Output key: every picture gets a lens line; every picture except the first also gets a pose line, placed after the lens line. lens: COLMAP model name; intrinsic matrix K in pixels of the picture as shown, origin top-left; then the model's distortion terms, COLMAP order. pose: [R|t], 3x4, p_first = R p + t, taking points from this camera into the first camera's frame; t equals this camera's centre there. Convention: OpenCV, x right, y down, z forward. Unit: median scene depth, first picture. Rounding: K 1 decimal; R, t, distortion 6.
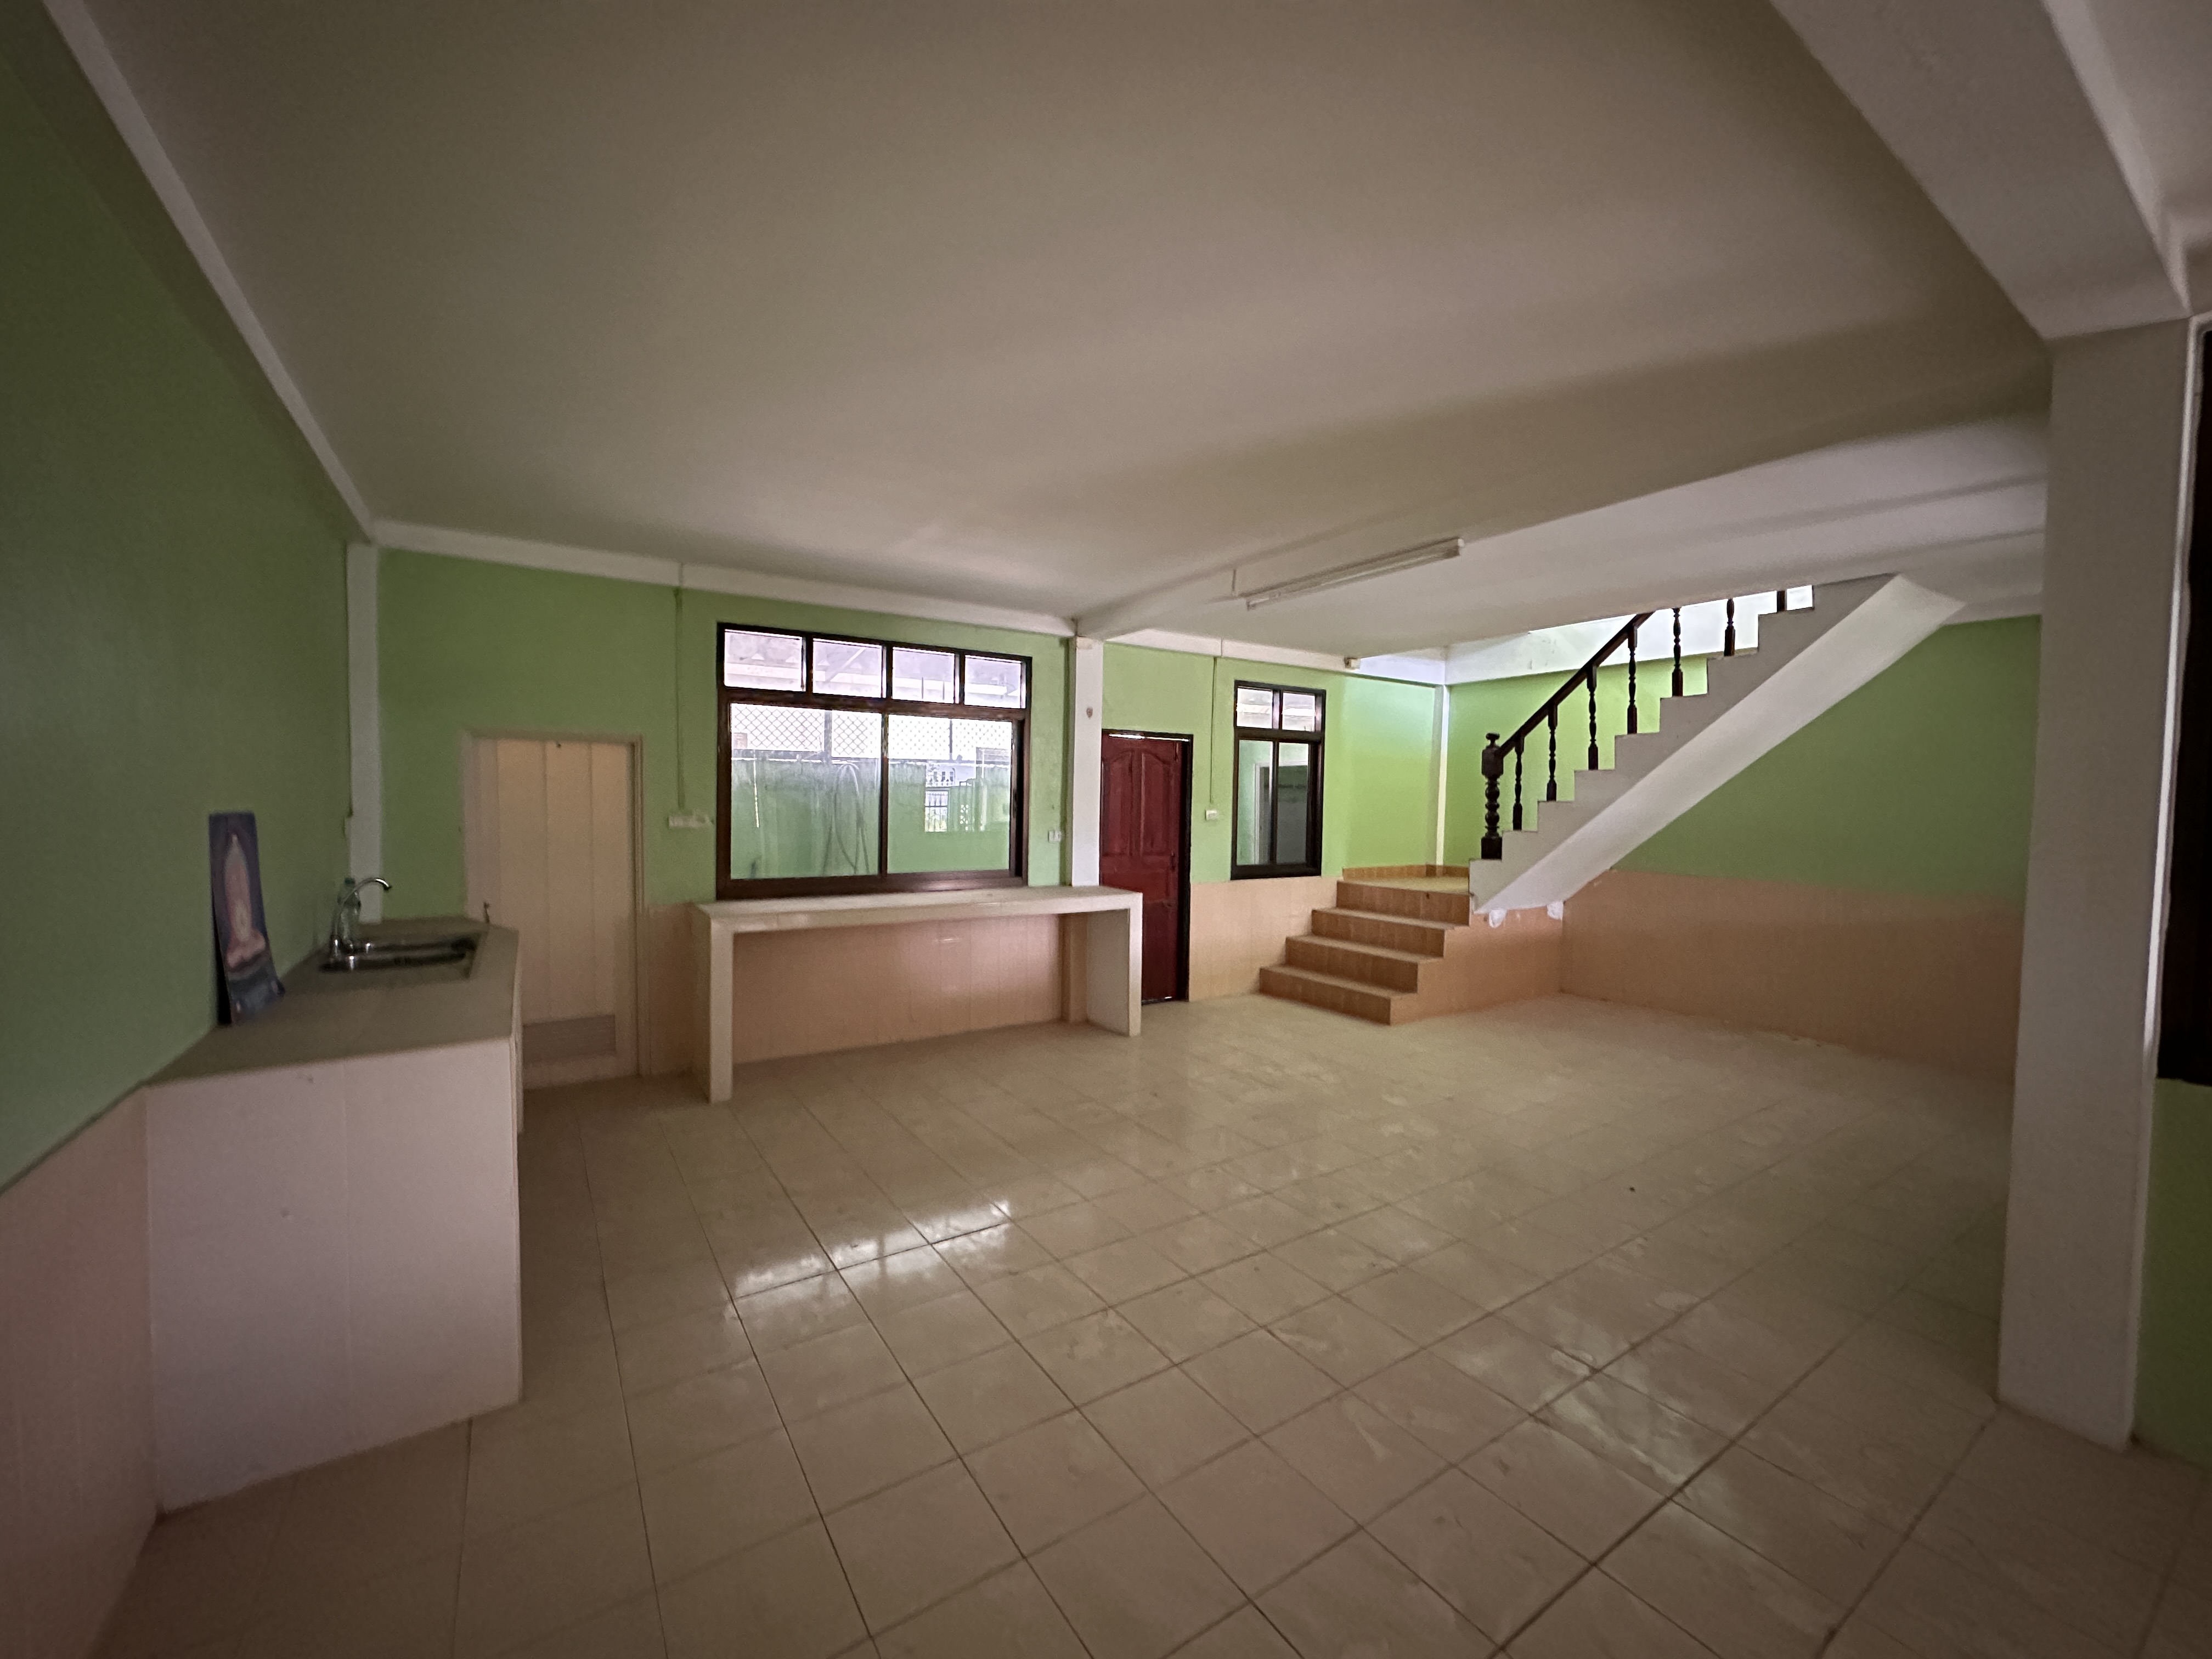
lens RADIAL K [[885.8, 0, 1106.0], [0, 885.8, 829.5], [0, 0, 1]] dist [0.000341, 0.000456]
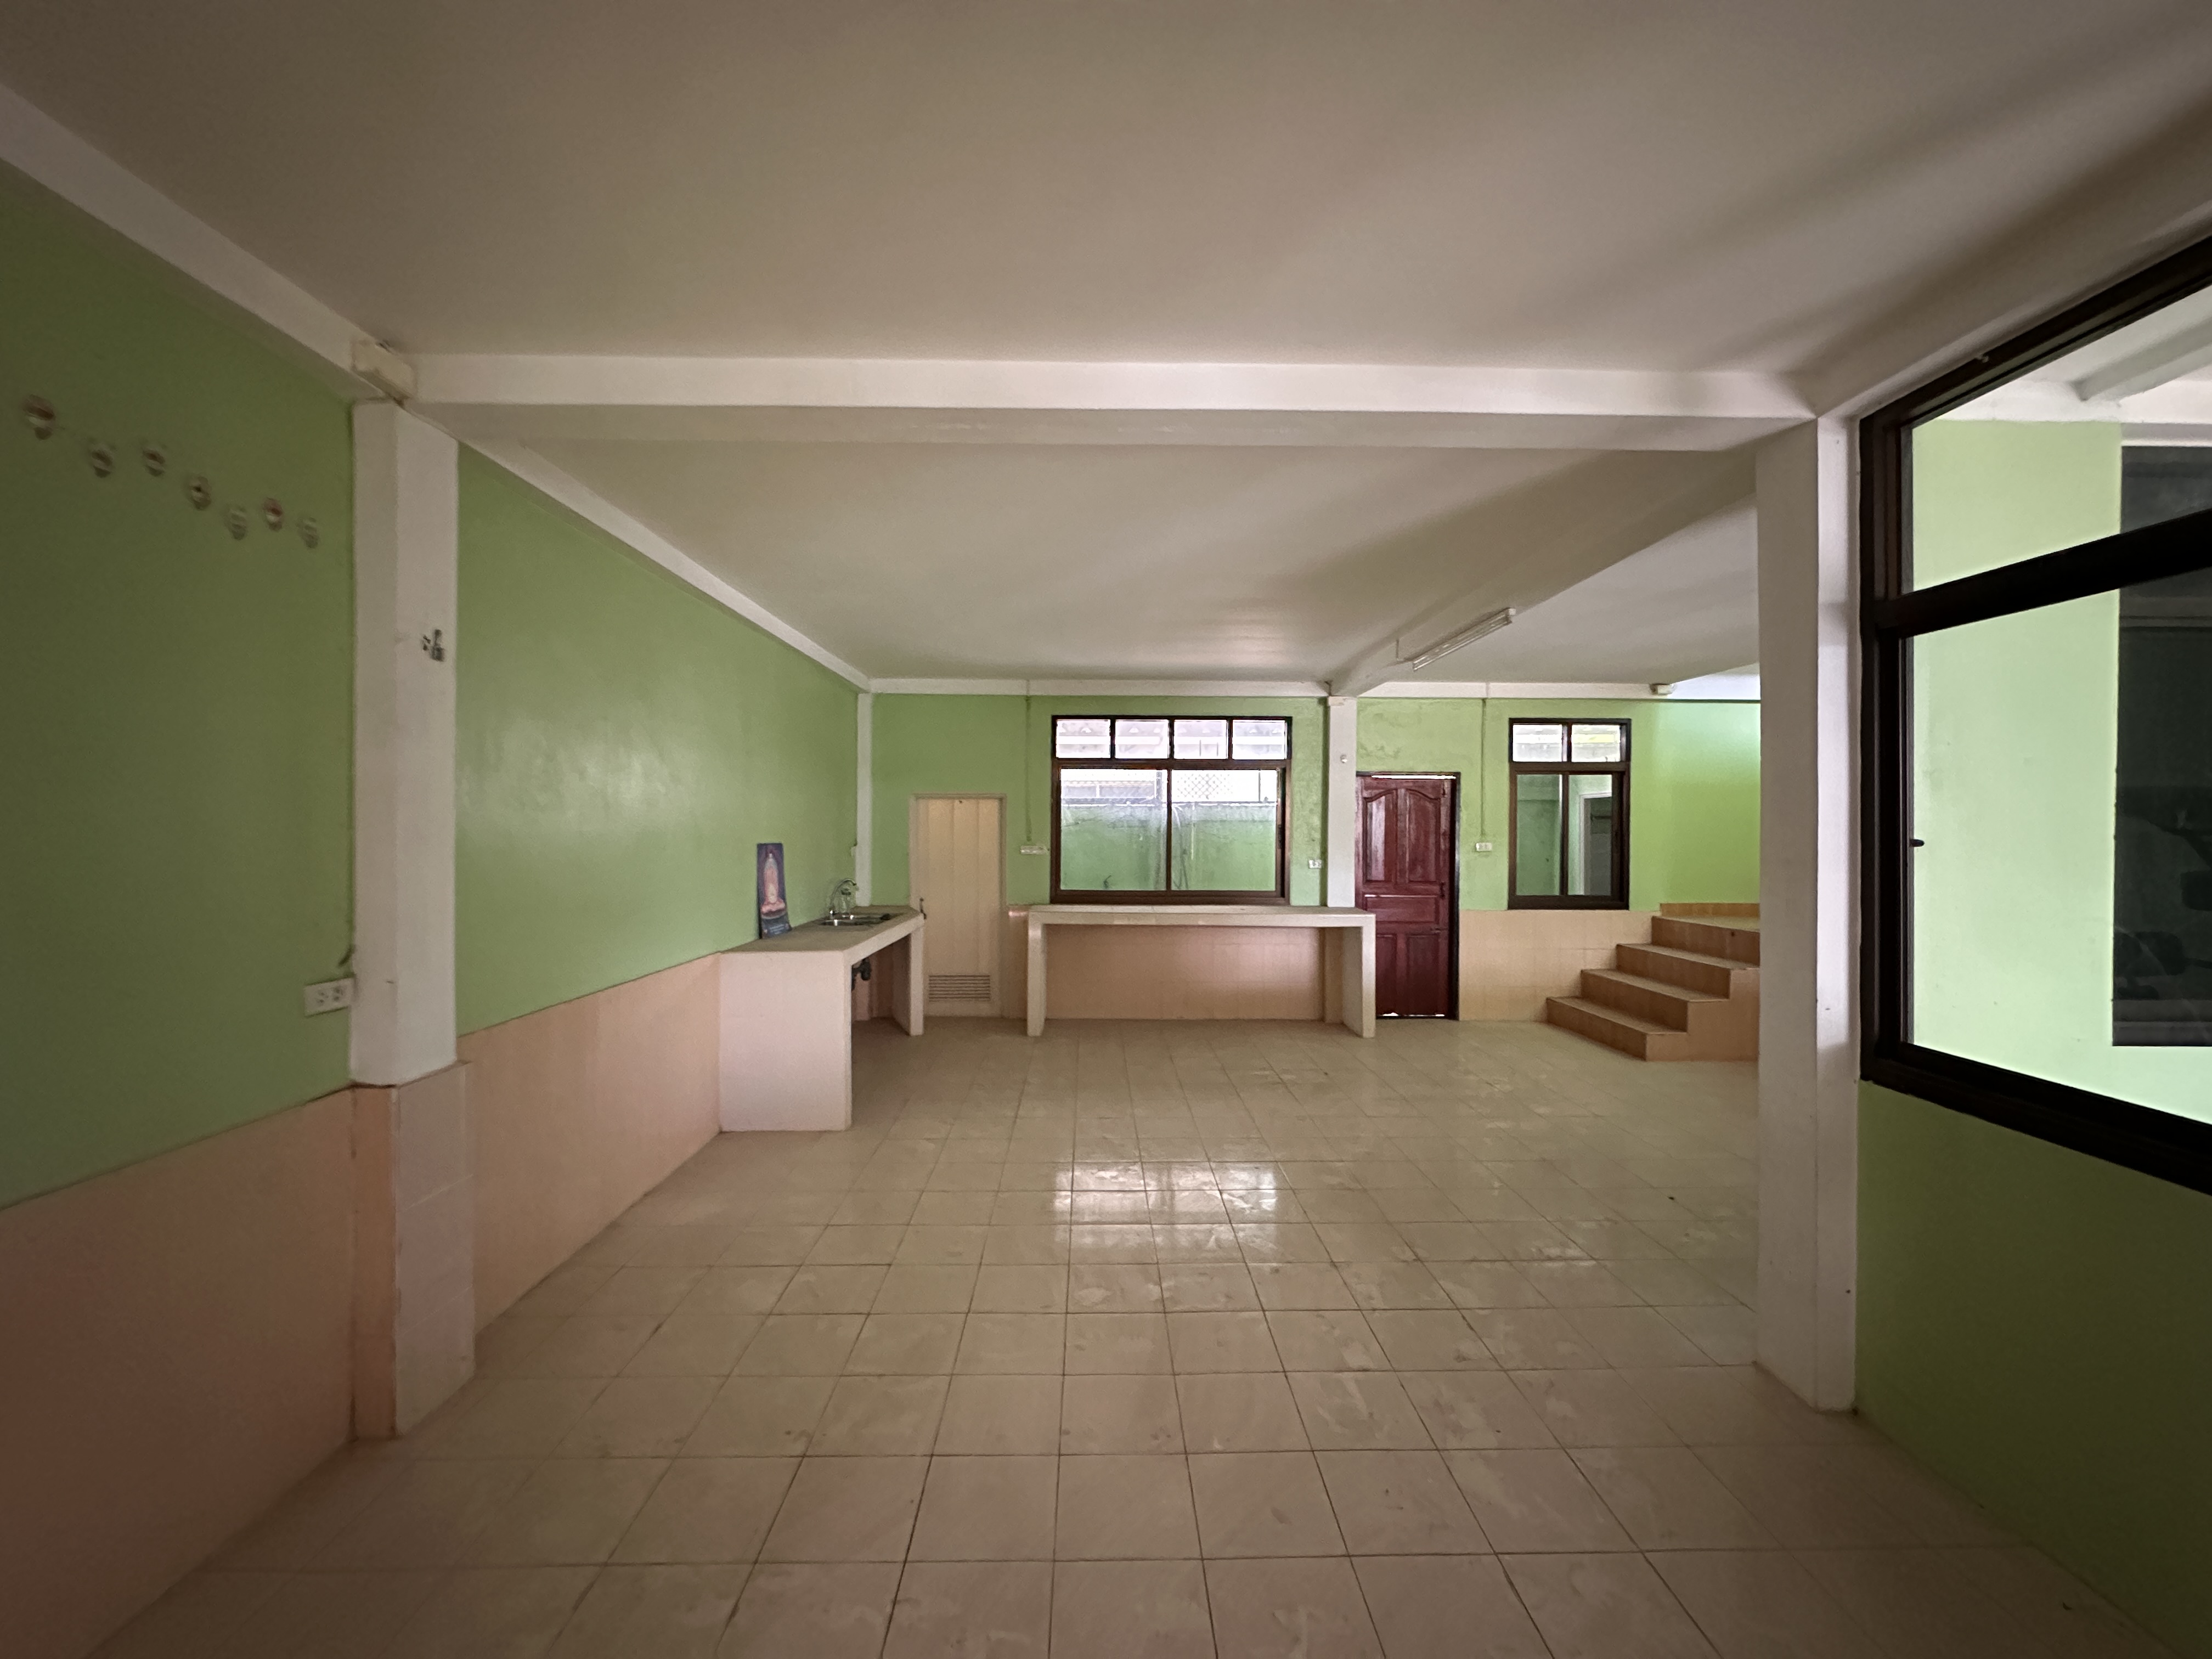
lens RADIAL K [[881.9, 0, 1106.0], [0, 881.9, 829.5], [0, 0, 1]] dist [-0.006035, 0.001113]
pose [[0.846455, -0.009546, -0.532375, 0.341668], [-0.011244, 0.999296, -0.035796, 0.006701], [0.532342, 0.036285, 0.845751, -0.154063]]
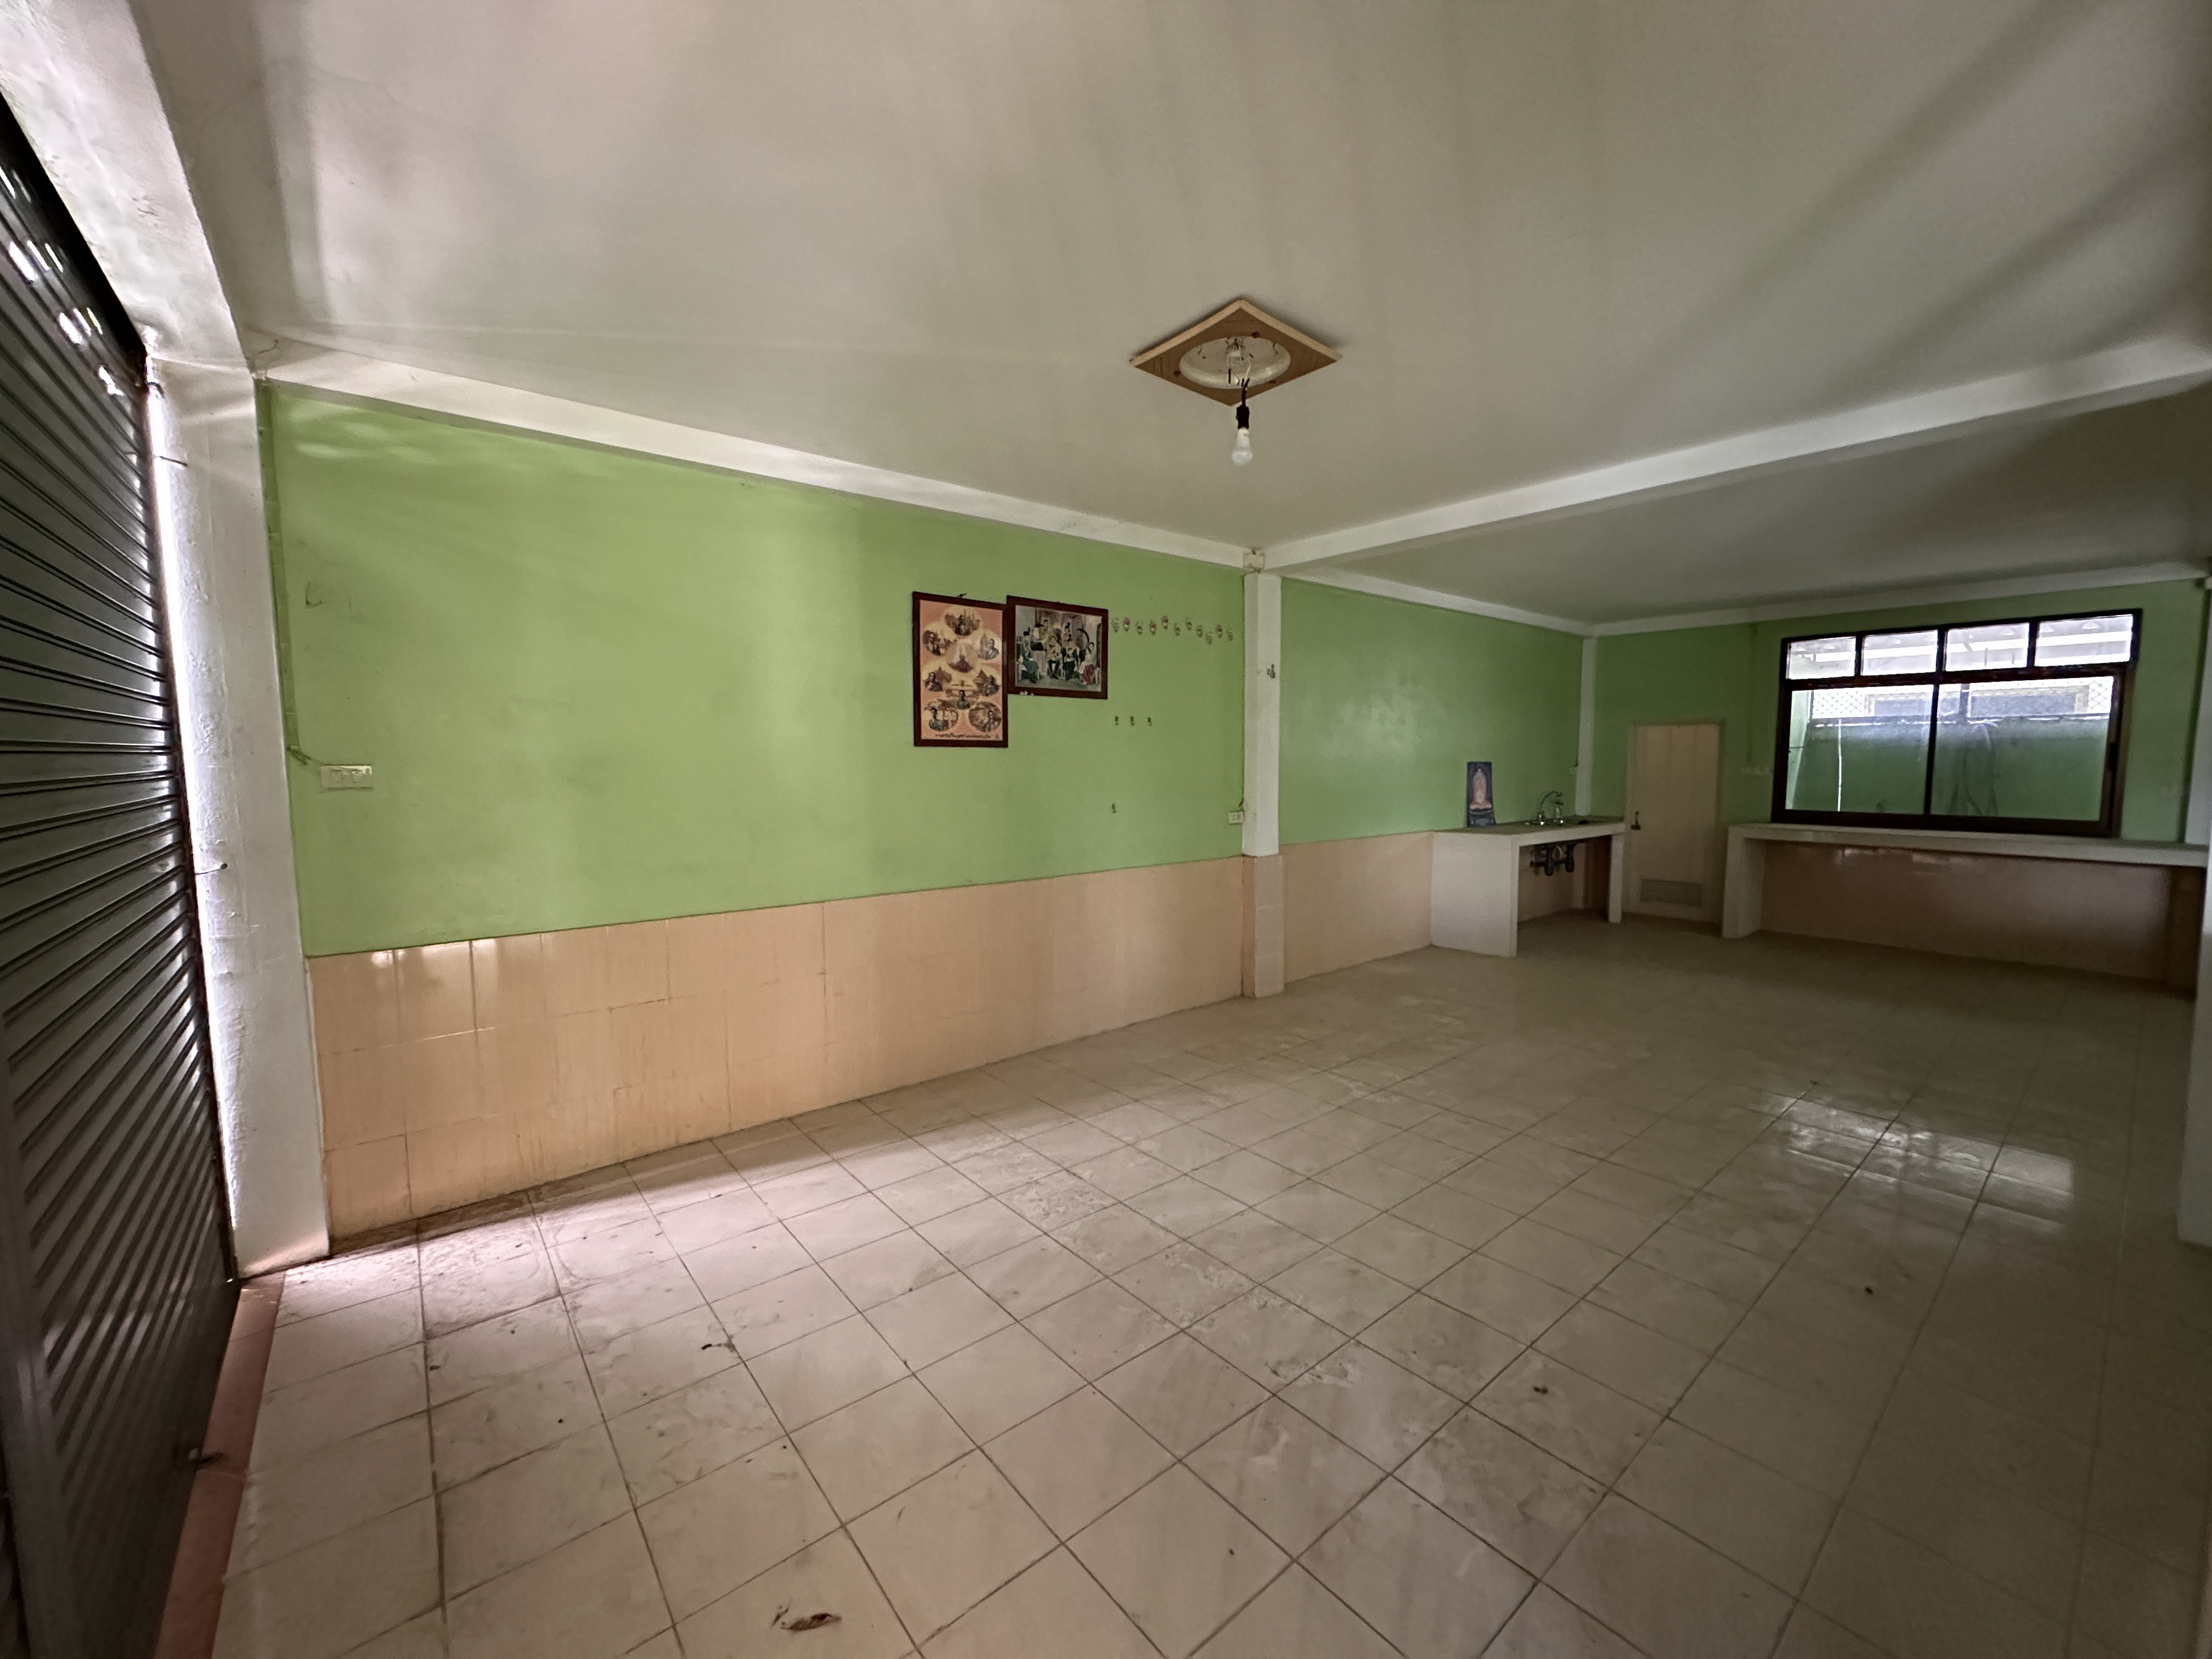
lens RADIAL K [[881.9, 0, 1106.0], [0, 881.9, 829.5], [0, 0, 1]] dist [-0.006035, 0.001113]
pose [[0.105407, 0.069469, -0.992000, 0.776270], [-0.028756, 0.997353, 0.066788, 0.020187], [0.994013, 0.021486, 0.107126, -0.248728]]
